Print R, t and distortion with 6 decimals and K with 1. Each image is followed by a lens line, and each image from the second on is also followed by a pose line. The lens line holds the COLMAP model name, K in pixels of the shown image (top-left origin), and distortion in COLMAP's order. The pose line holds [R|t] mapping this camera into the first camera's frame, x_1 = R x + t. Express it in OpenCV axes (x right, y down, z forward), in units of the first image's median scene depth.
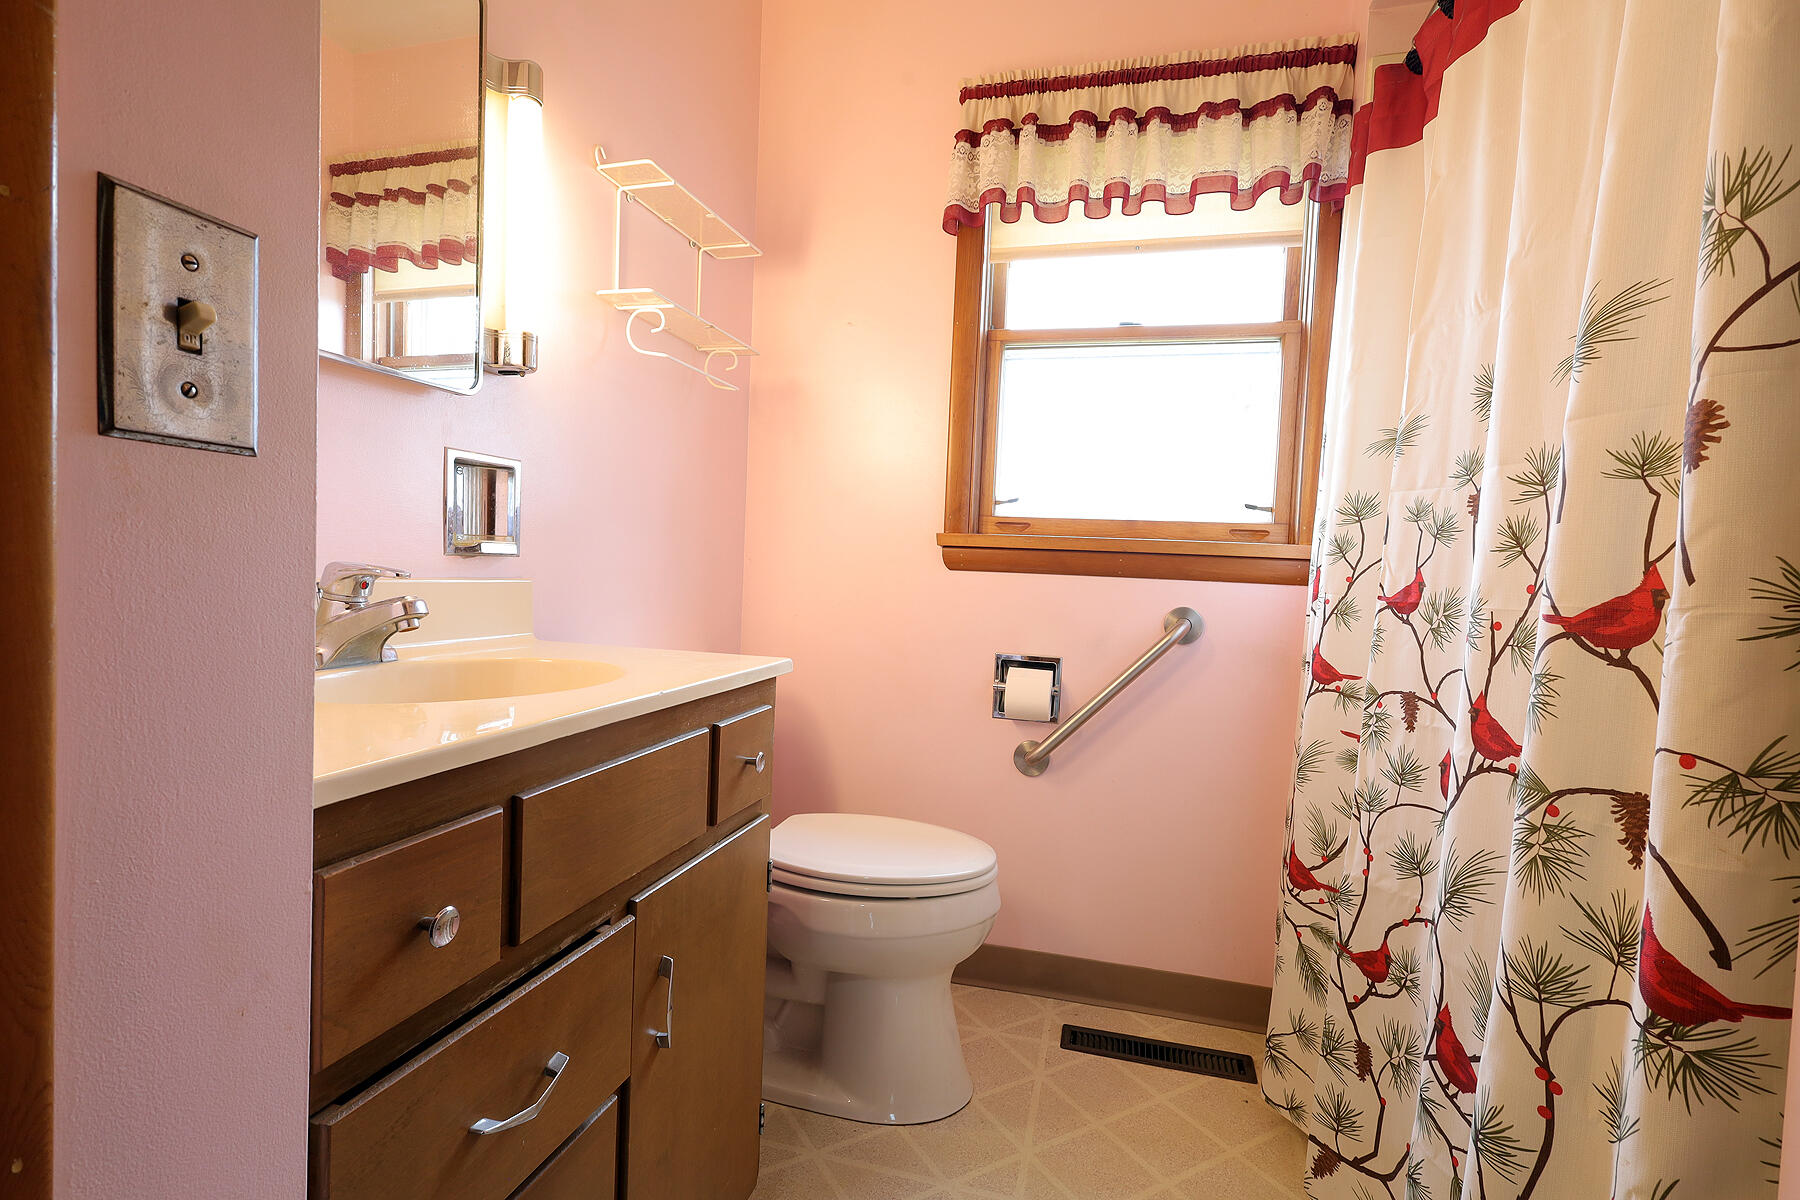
lens RADIAL K [[832.8, 0, 897.3], [0, 832.8, 602.5], [0, 0, 1]] dist [0.001212, 0.000409]
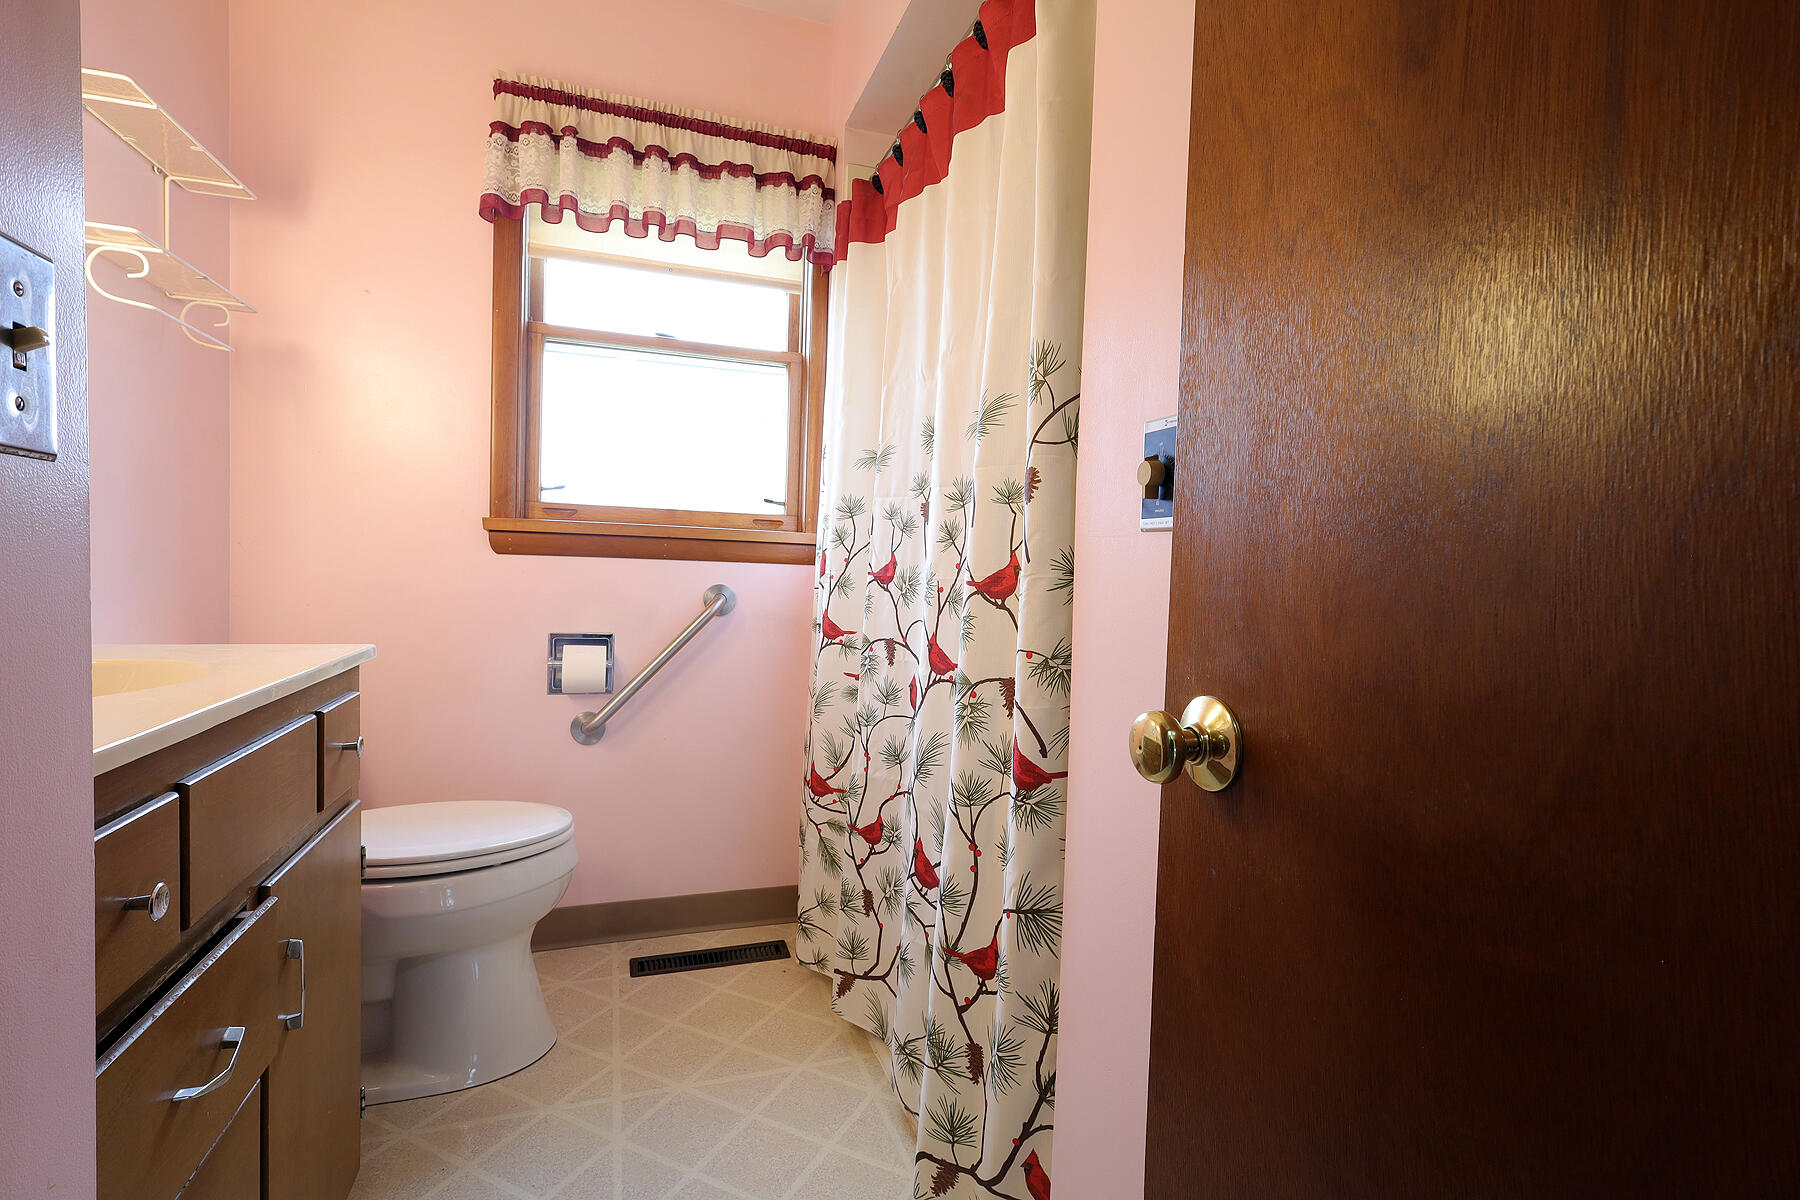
lens RADIAL K [[832.8, 0, 897.3], [0, 832.8, 602.5], [0, 0, 1]] dist [0.001212, 0.000409]
pose [[0.828622, -0.037637, 0.558542, -0.140895], [0.024714, 0.999224, 0.030669, 0.001363], [-0.559263, -0.011609, 0.828909, -0.158971]]
